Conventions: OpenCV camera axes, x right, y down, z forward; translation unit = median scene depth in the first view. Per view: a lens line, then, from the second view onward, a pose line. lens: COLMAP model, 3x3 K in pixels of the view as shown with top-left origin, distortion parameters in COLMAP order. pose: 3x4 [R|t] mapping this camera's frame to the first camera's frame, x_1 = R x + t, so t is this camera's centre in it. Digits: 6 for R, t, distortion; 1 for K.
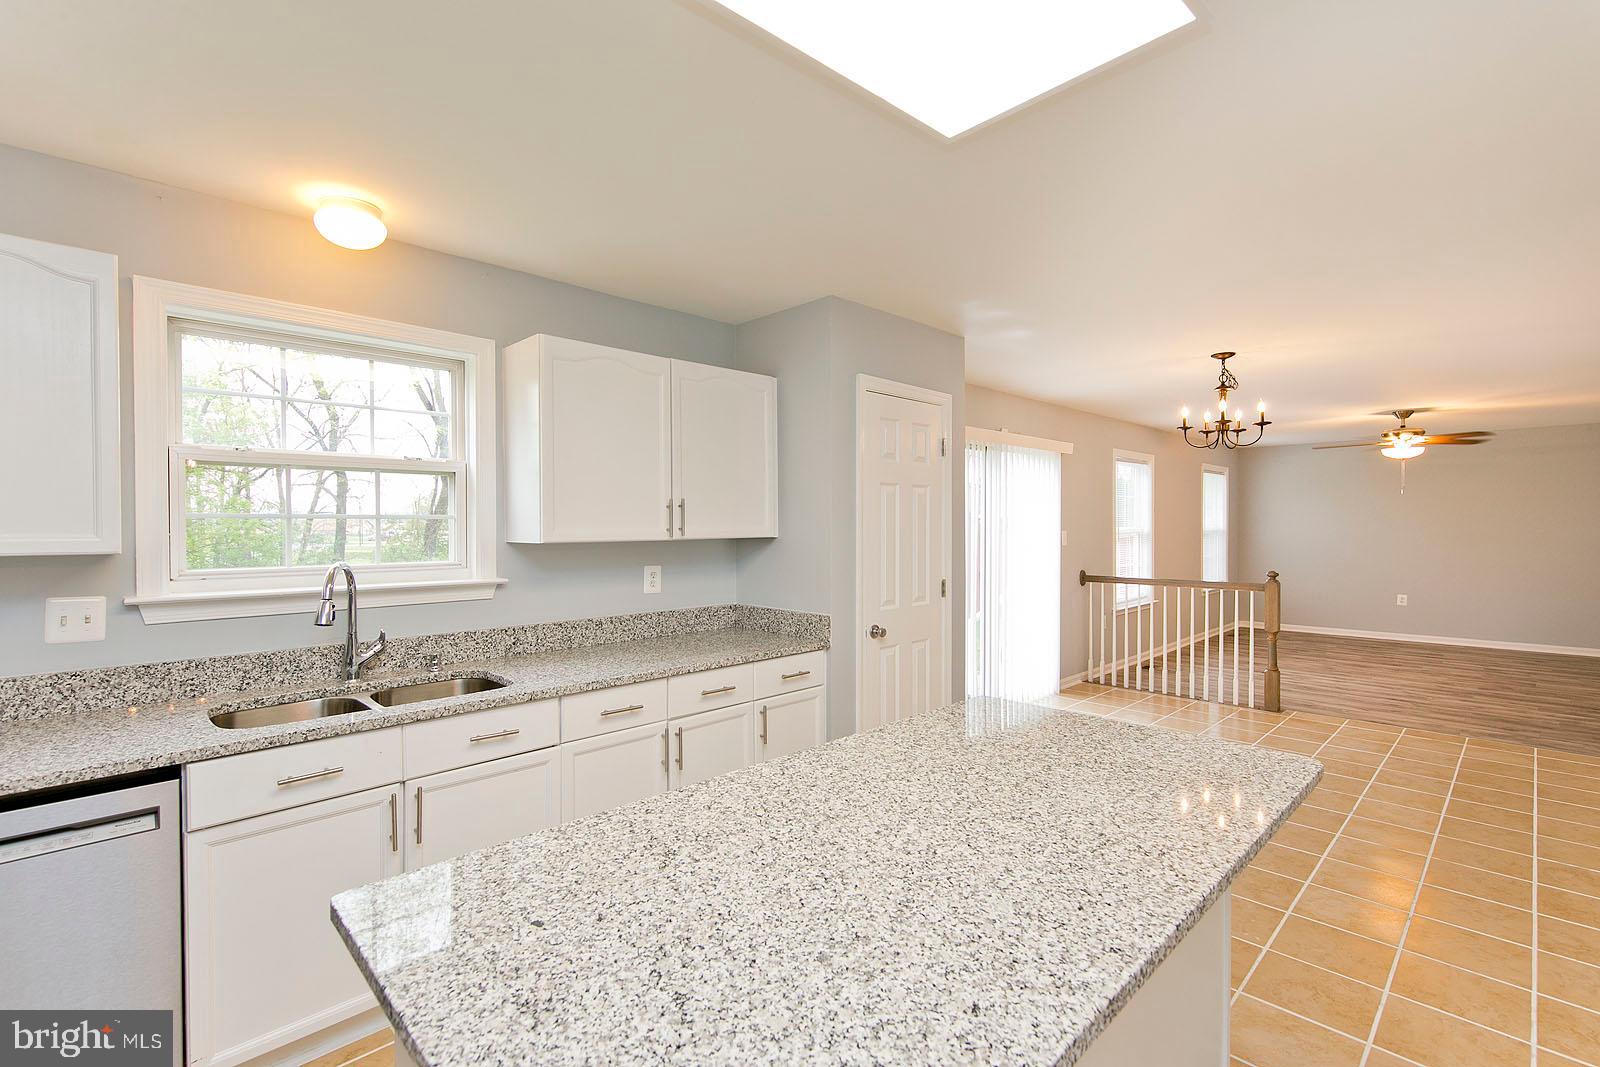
lens RADIAL K [[709.4, 0, 804.6], [0, 709.4, 532.5], [0, 0, 1]] dist [0.006626, -0.000113]
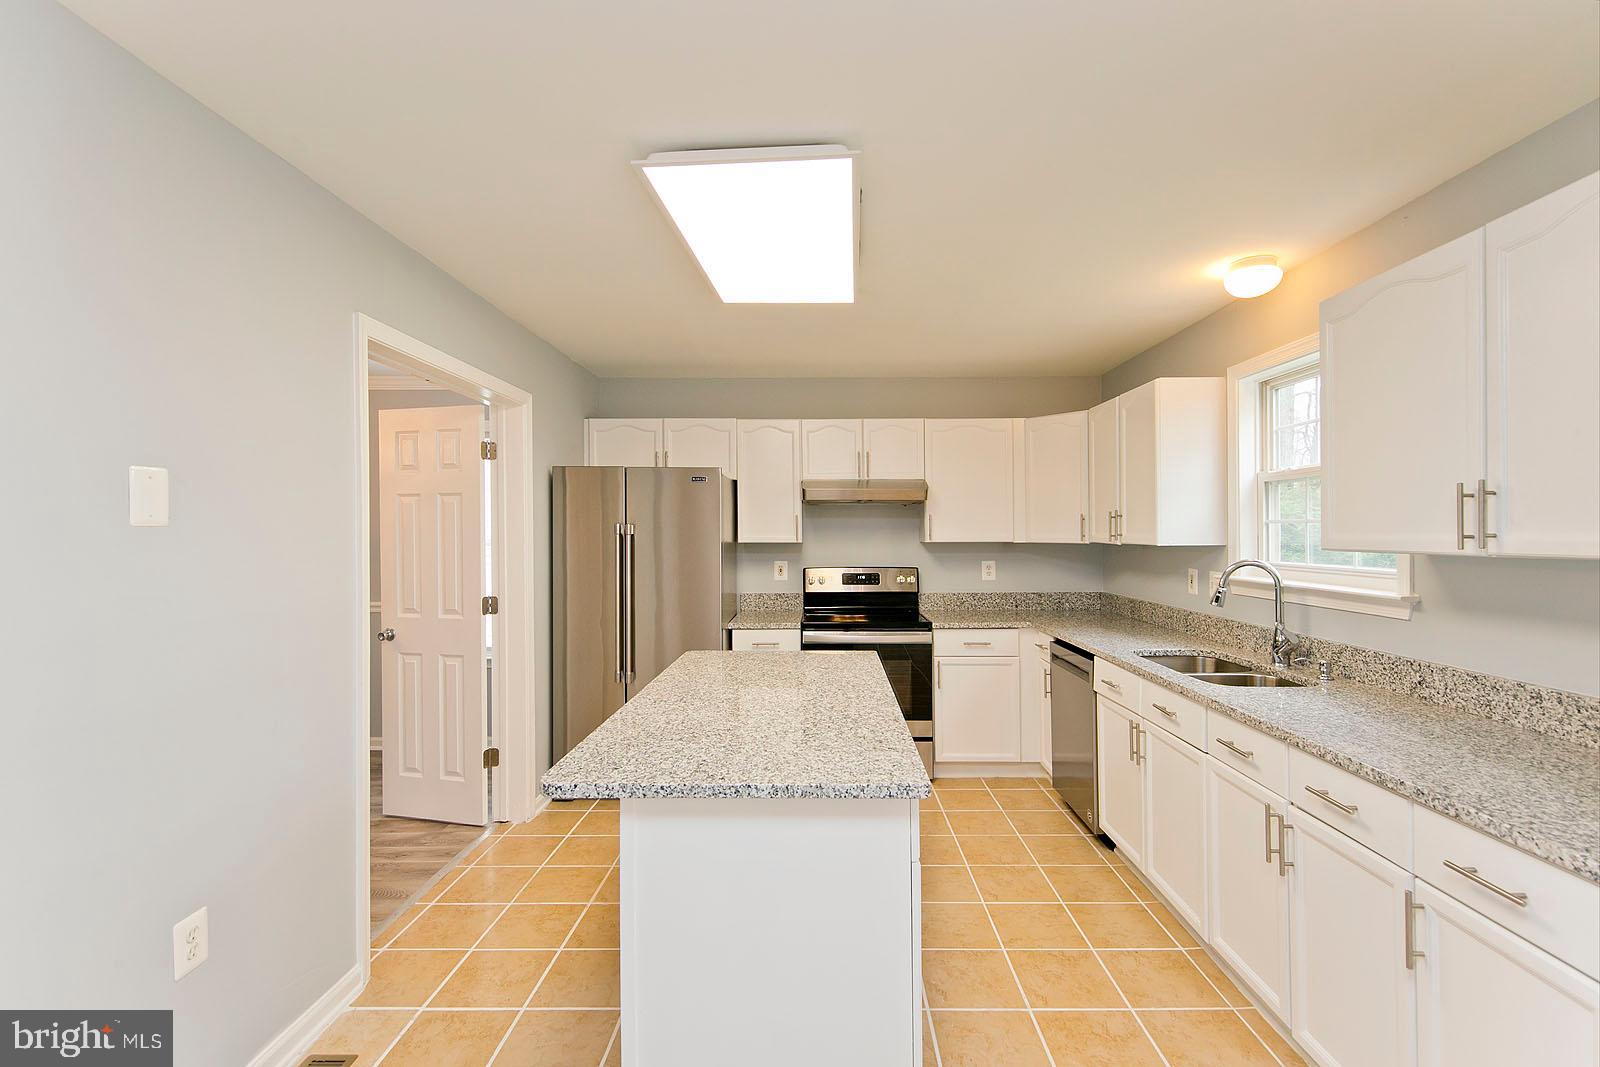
lens RADIAL K [[736.8, 0, 817.3], [0, 736.8, 527.2], [0, 0, 1]] dist [0.003246, -0.000135]
pose [[-0.703205, 0.002282, -0.710984, 0.678246], [-0.001334, 0.999989, 0.004529, -0.016353], [0.710986, 0.004133, -0.703194, 1.208776]]
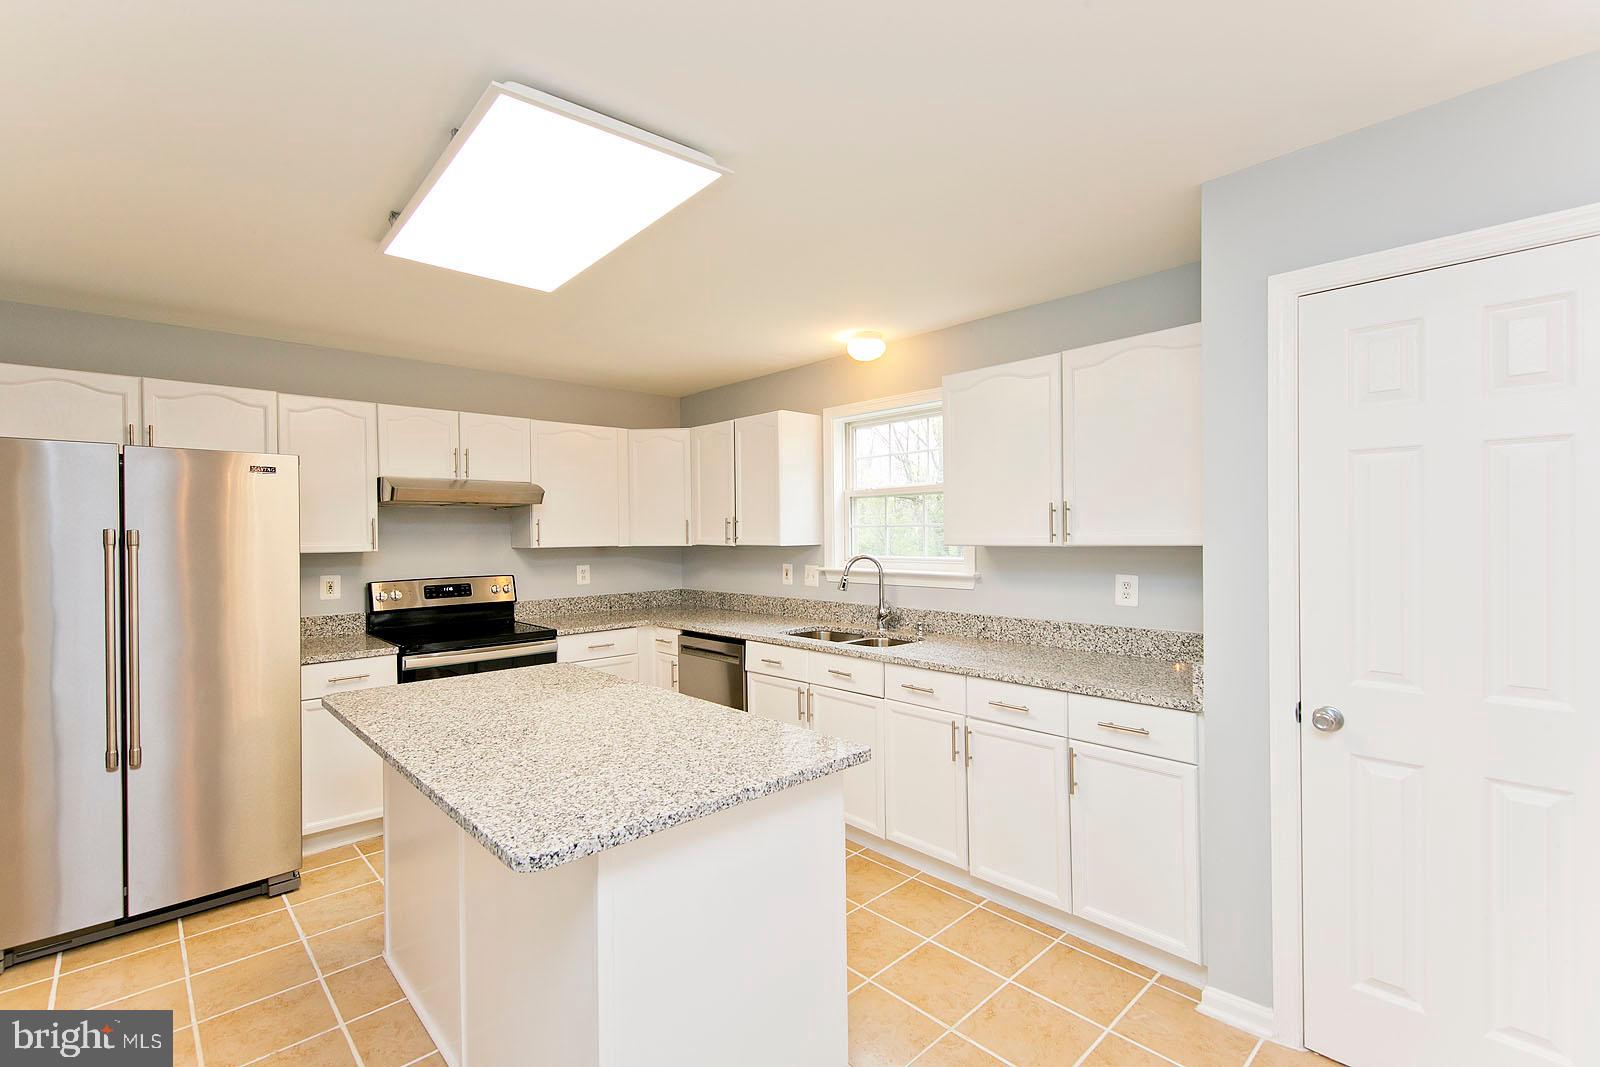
lens RADIAL K [[709.4, 0, 804.6], [0, 709.4, 532.5], [0, 0, 1]] dist [0.006626, -0.000113]
pose [[-0.008102, 0.003986, -0.999959, 0.877099], [0.001459, 0.999991, 0.003974, -0.013956], [0.999966, -0.001426, -0.008107, 0.777436]]
